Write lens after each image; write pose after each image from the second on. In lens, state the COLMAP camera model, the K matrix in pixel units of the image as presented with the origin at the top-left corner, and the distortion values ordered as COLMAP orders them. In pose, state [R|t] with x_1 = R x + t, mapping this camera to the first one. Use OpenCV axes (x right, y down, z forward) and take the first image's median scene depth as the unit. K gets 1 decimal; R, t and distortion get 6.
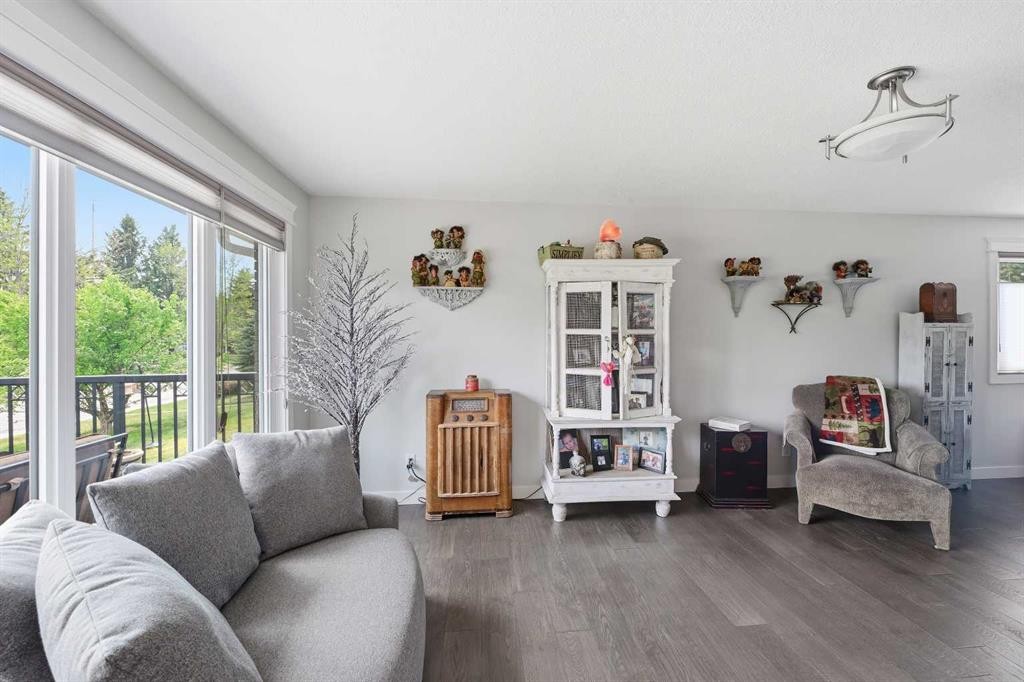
lens RADIAL K [[416.6, 0, 528.0], [0, 416.6, 337.3], [0, 0, 1]] dist [0.000266, 0.000036]
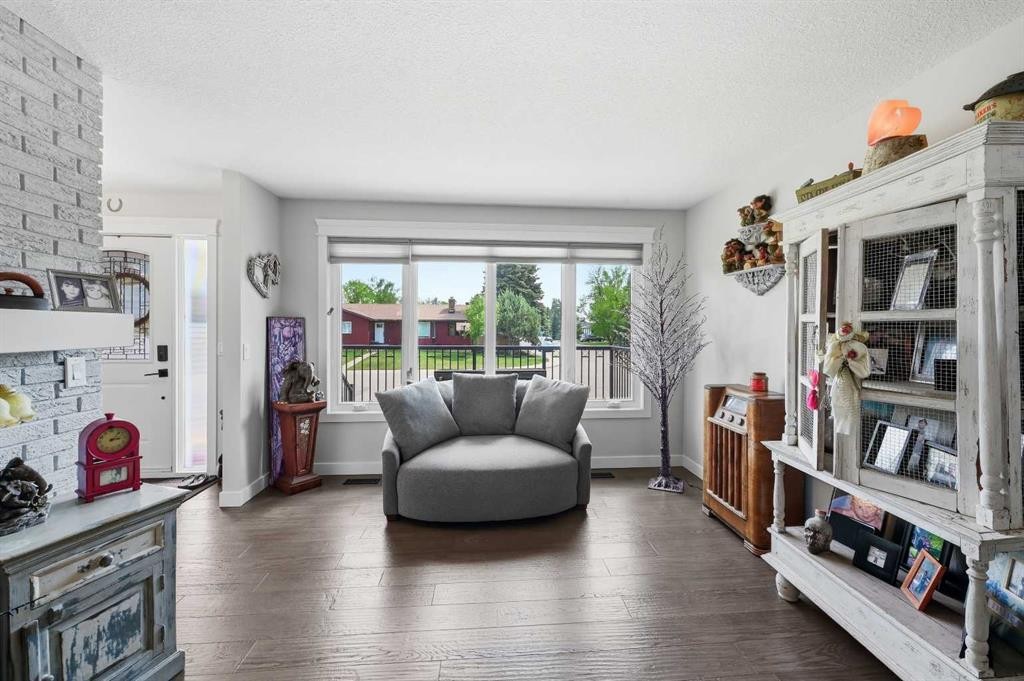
lens RADIAL K [[412.9, 0, 510.6], [0, 412.9, 321.4], [0, 0, 1]] dist [-0.001568, -0.000015]
pose [[-0.038703, -0.008821, -0.999212, 0.742486], [-0.002410, 0.999959, -0.008734, -0.002524], [0.999248, 0.002070, -0.038723, 0.557743]]
